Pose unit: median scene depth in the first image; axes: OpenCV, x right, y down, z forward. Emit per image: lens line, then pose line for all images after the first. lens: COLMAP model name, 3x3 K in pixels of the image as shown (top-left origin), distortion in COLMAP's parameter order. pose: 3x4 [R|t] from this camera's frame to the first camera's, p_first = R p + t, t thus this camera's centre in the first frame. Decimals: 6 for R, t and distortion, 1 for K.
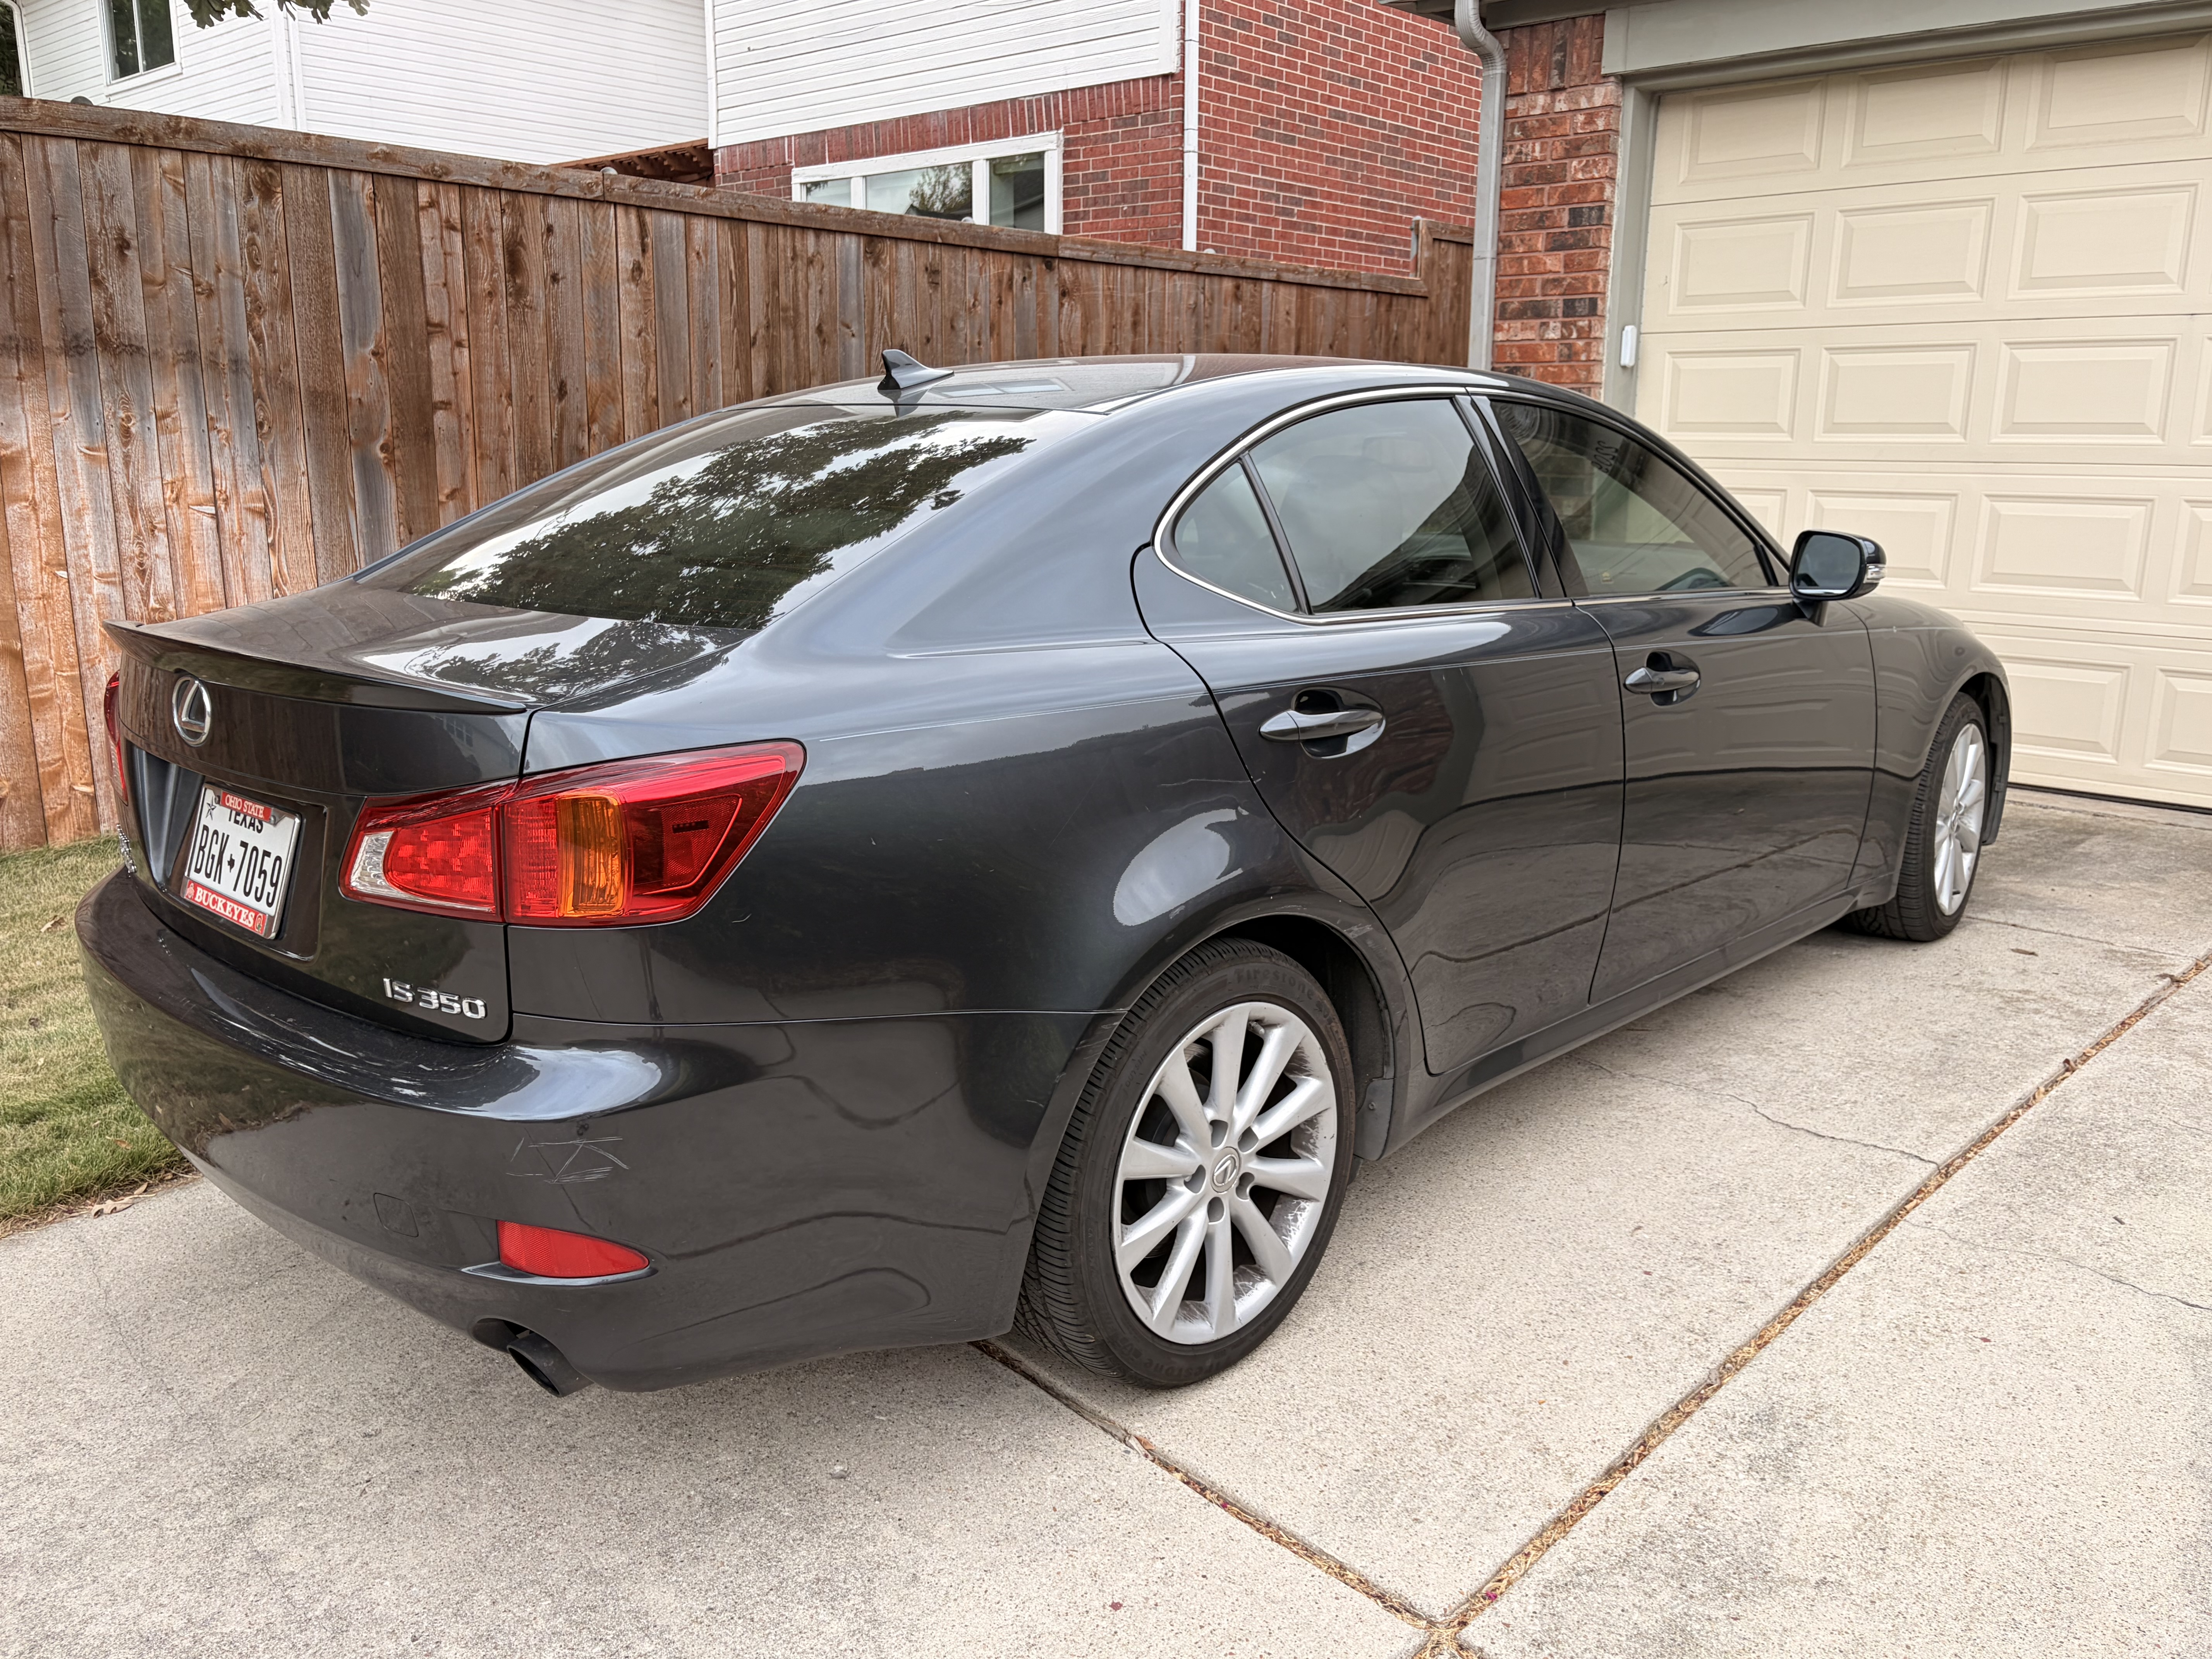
lens RADIAL K [[1759.1, 0, 1128.0], [0, 1759.1, 823.0], [0, 0, 1]] dist [0.044409, -0.041987]
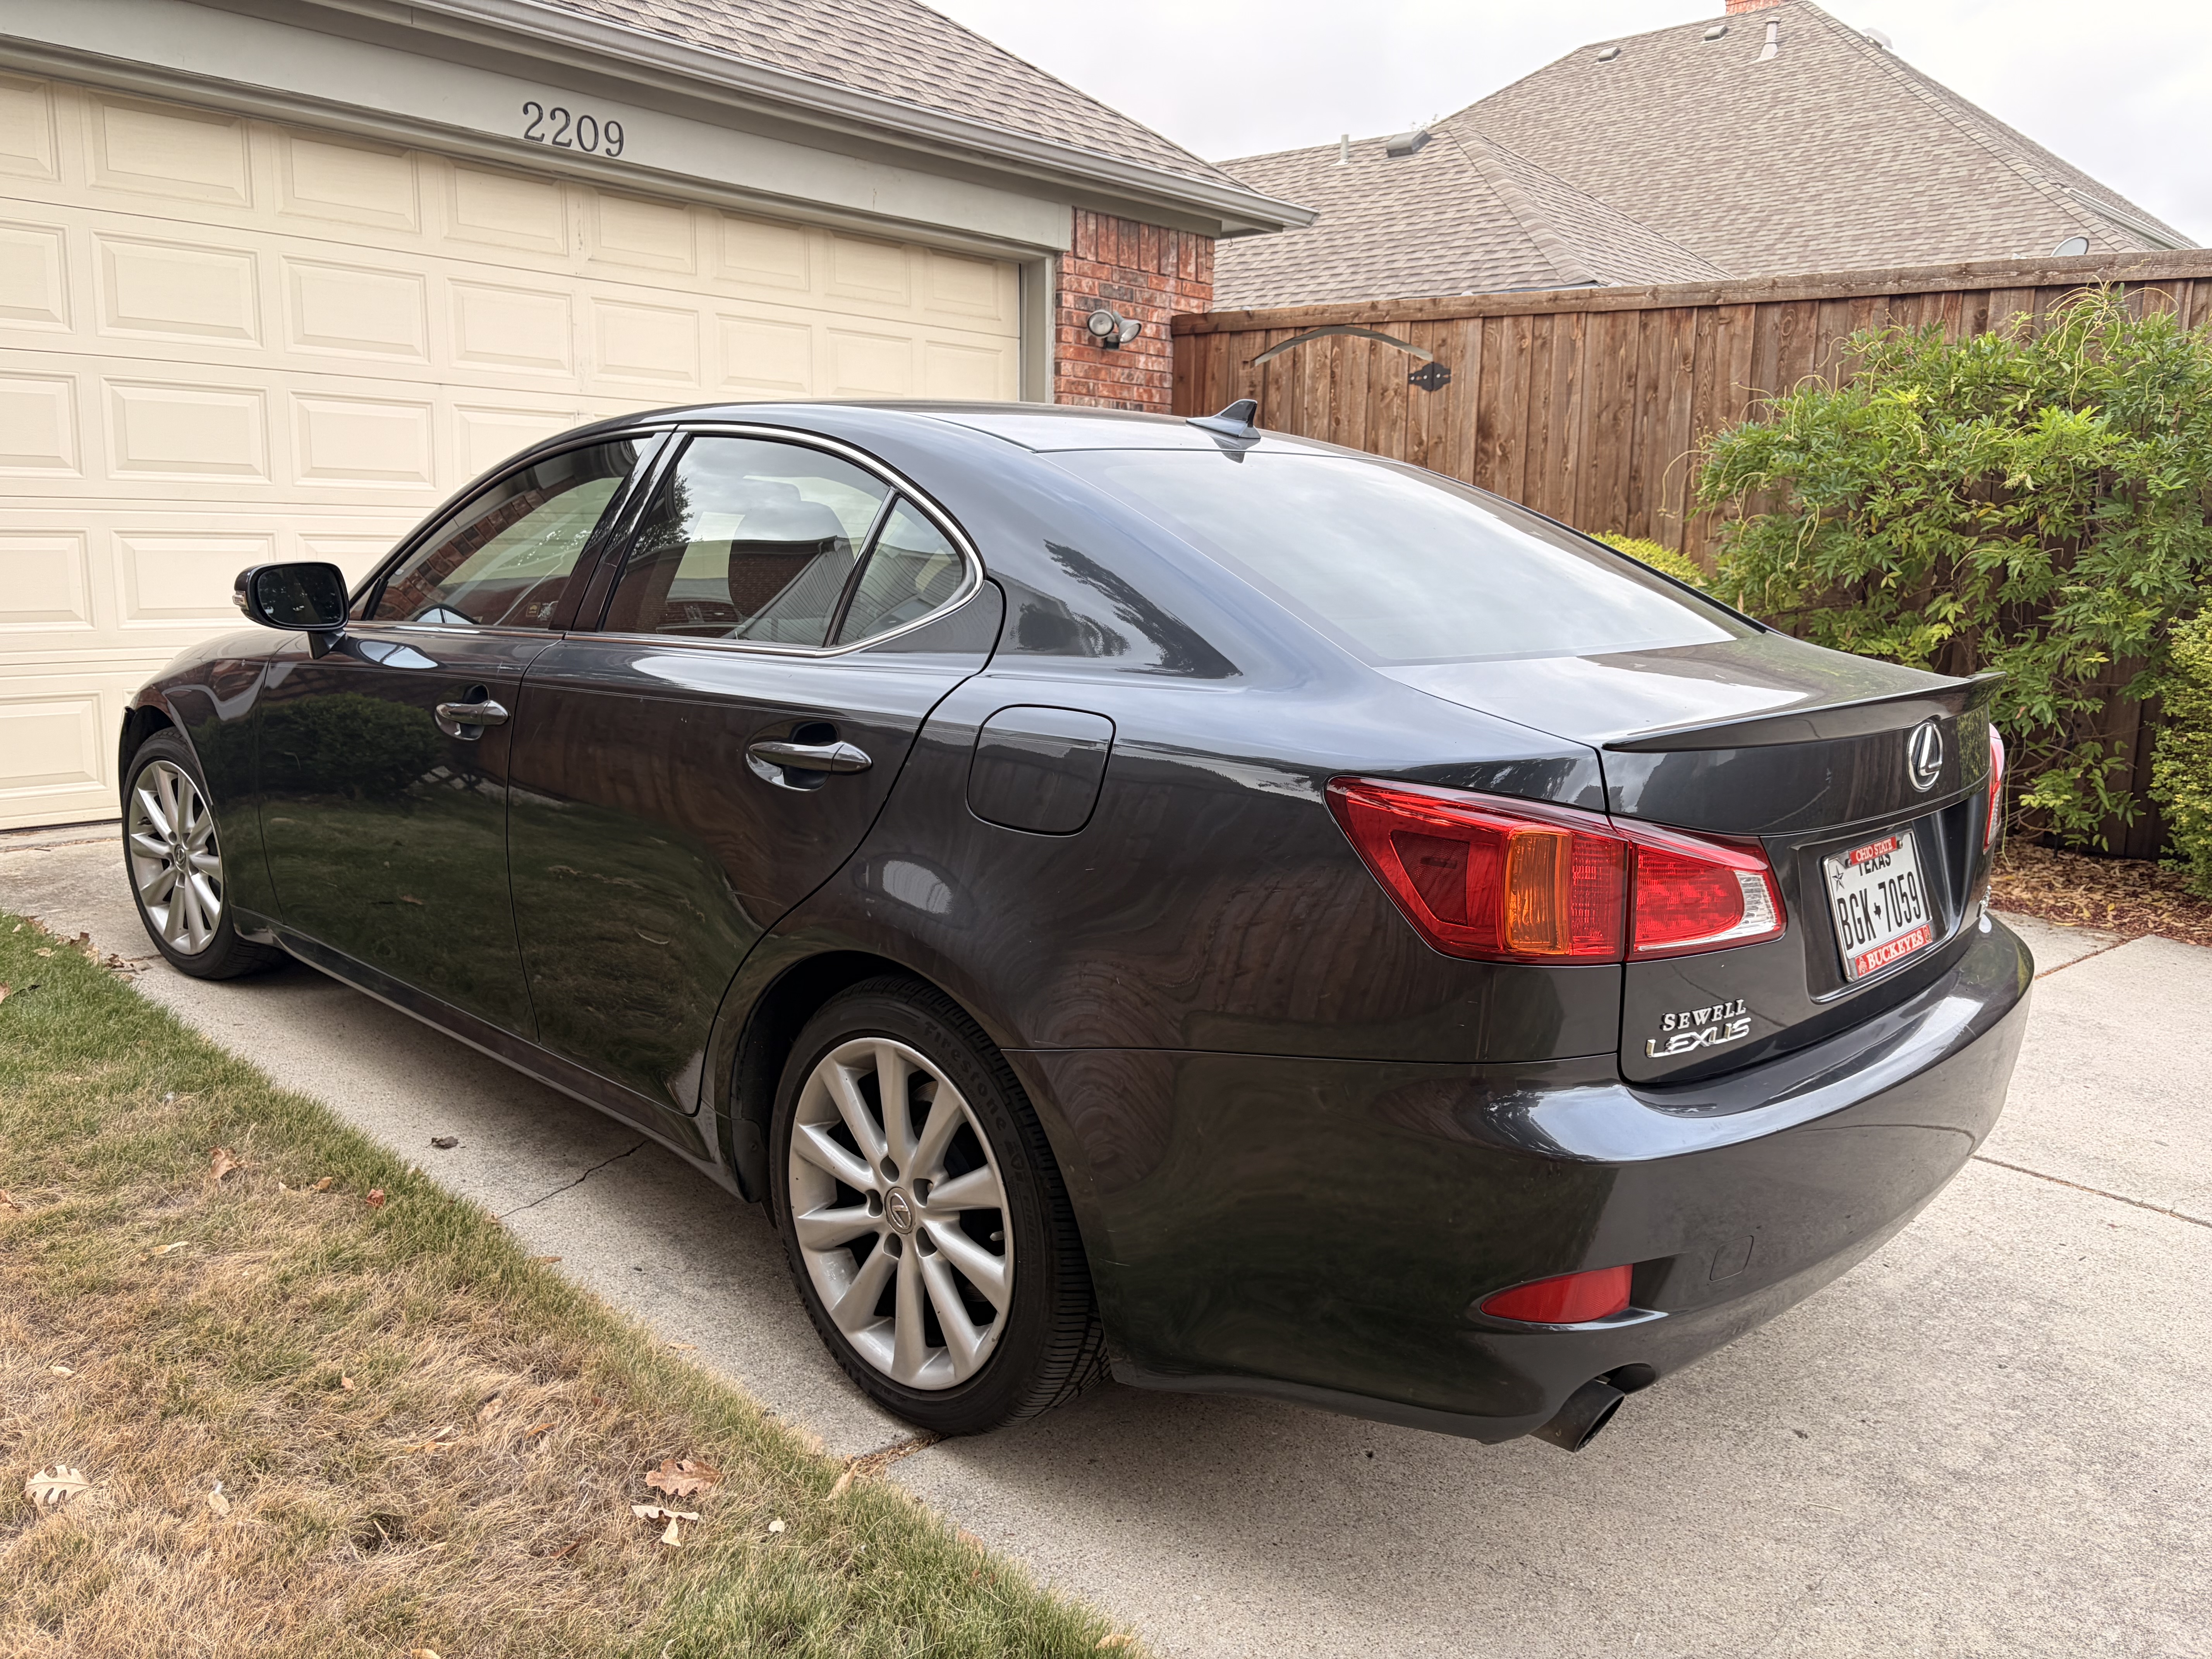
lens RADIAL K [[1666.1, 0, 1116.3], [0, 1666.1, 822.7], [0, 0, 1]] dist [0.000972, -0.002379]
pose [[-0.001281, -0.185691, 0.982607, -0.353354], [0.195454, 0.963610, 0.182356, -0.069373], [-0.980712, 0.192288, 0.035060, 0.345339]]
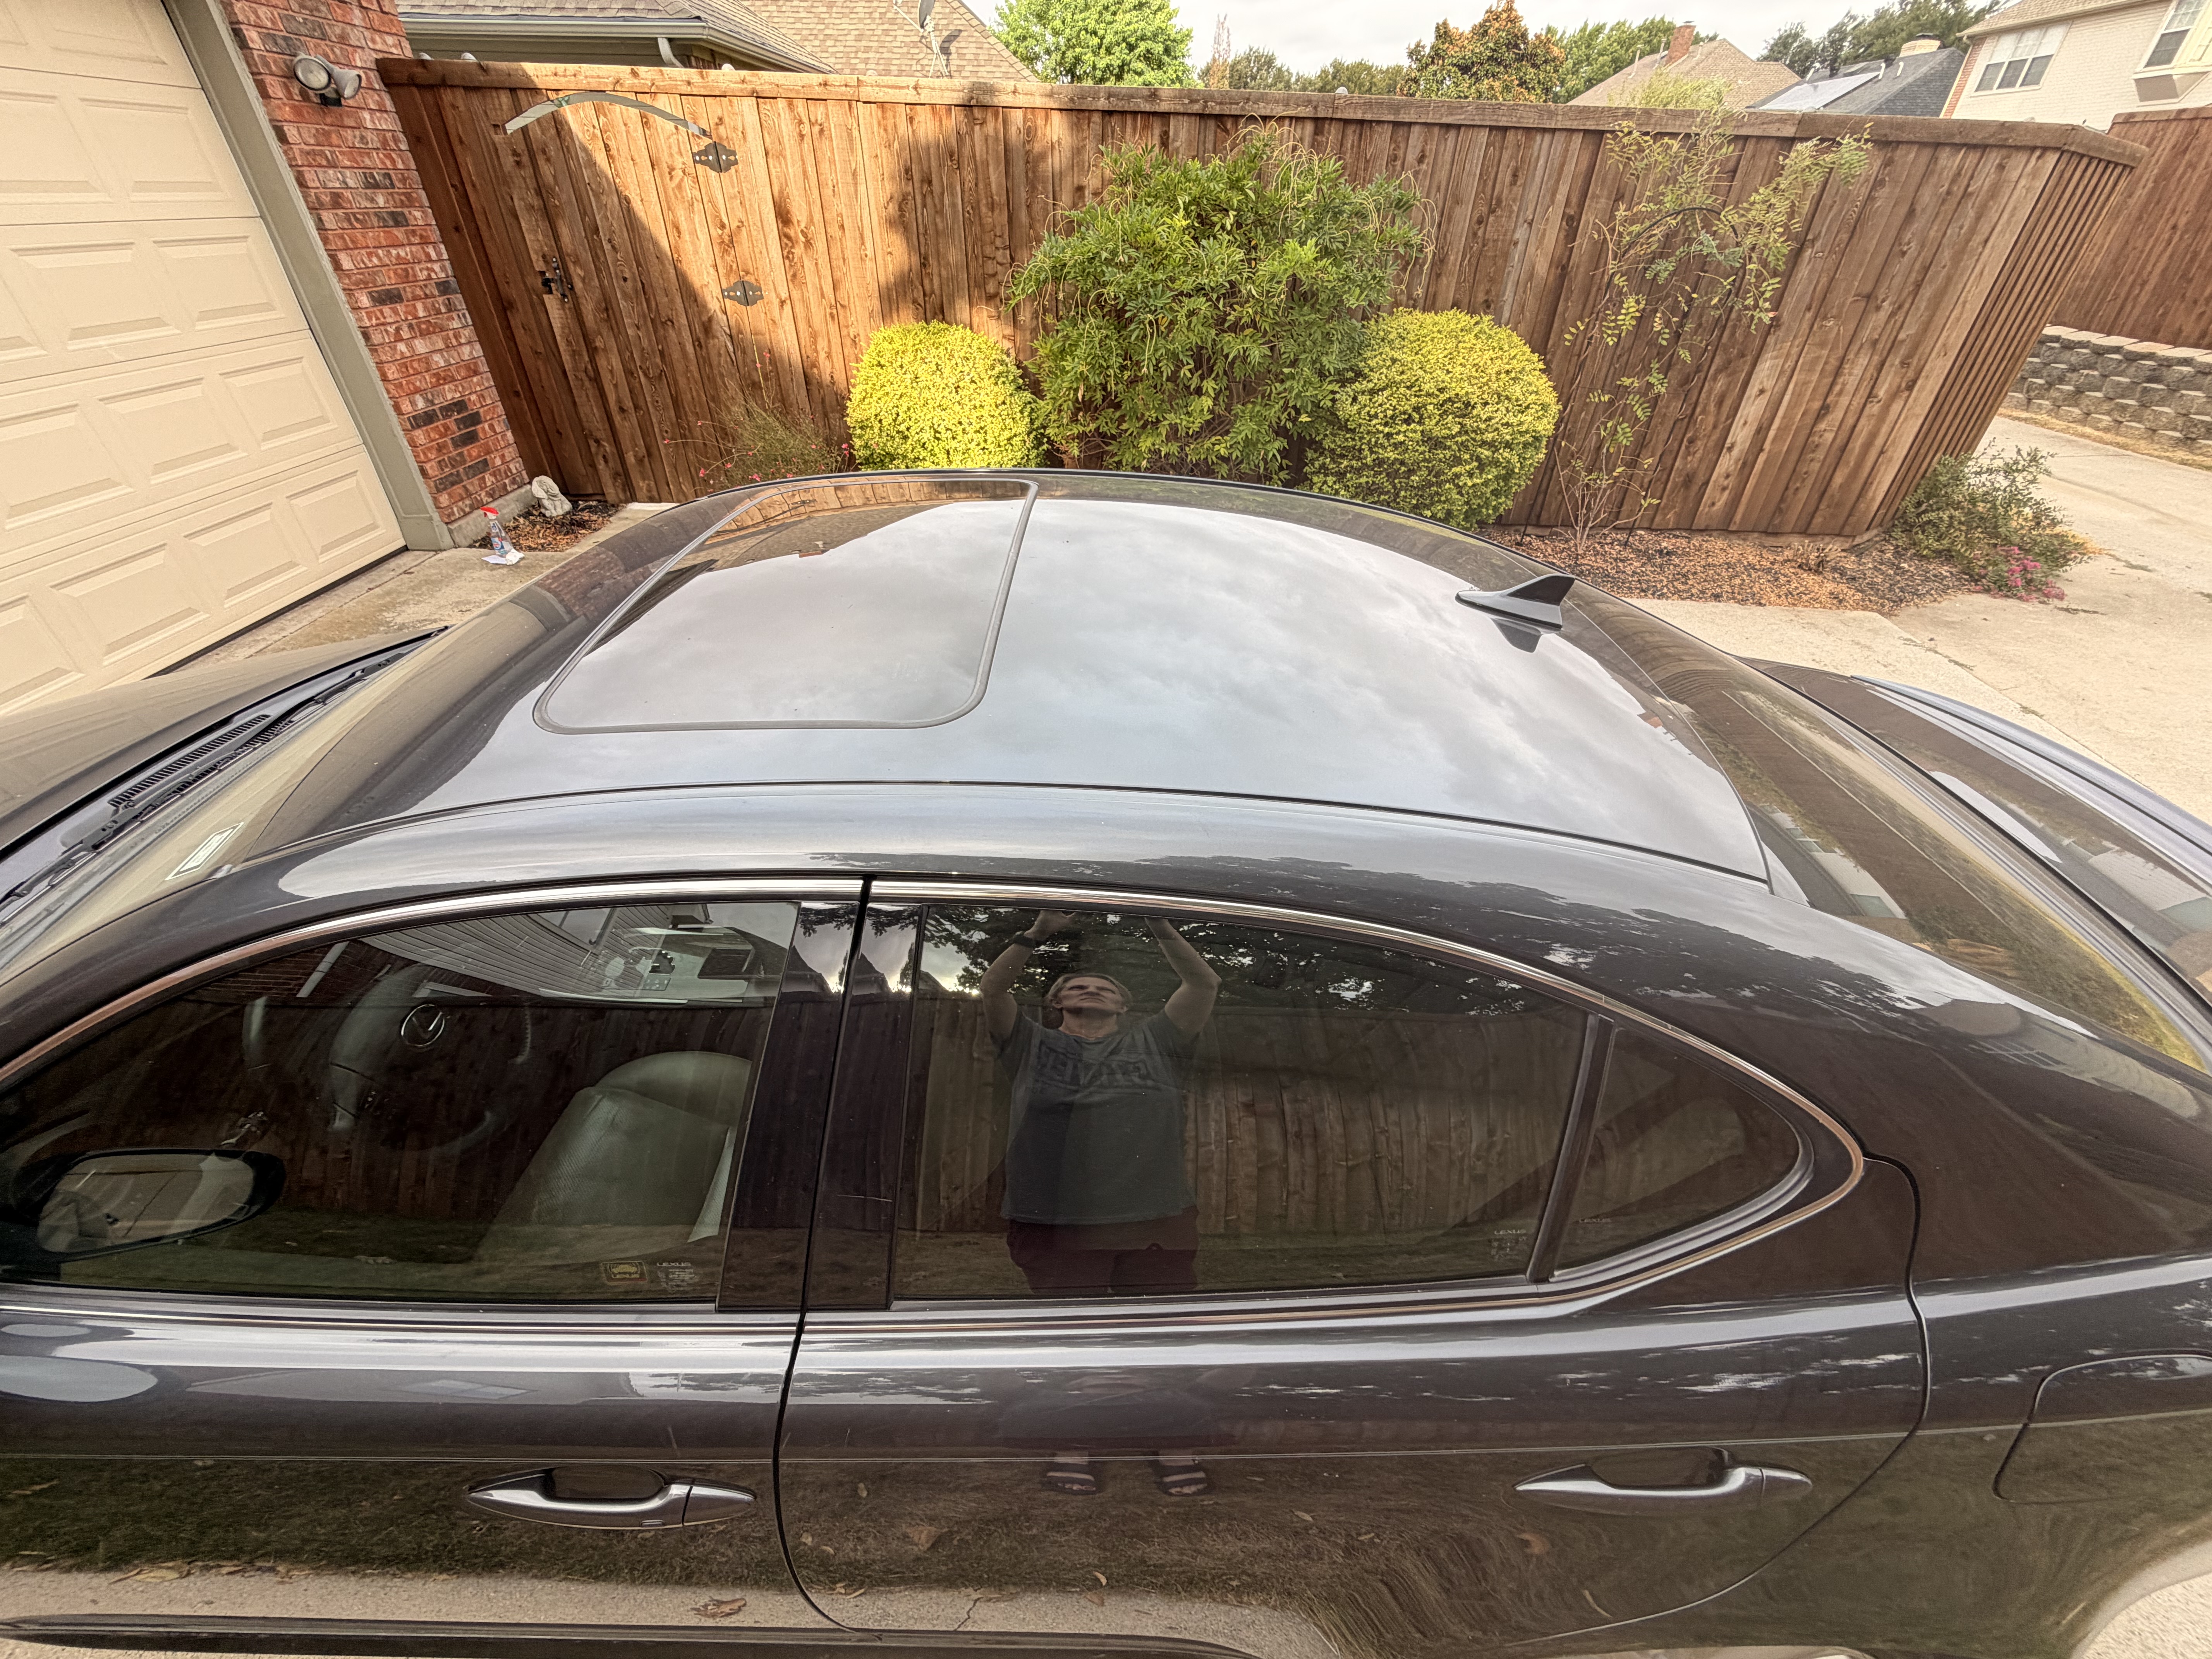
lens RADIAL K [[873.7, 0, 1106.6], [0, 873.7, 841.9], [0, 0, 1]] dist [-0.001907, -0.000478]
pose [[-0.687581, -0.452164, 0.568138, -0.097886], [0.139664, 0.685475, 0.714575, -0.160968], [-0.712549, 0.570677, -0.408169, 0.447569]]
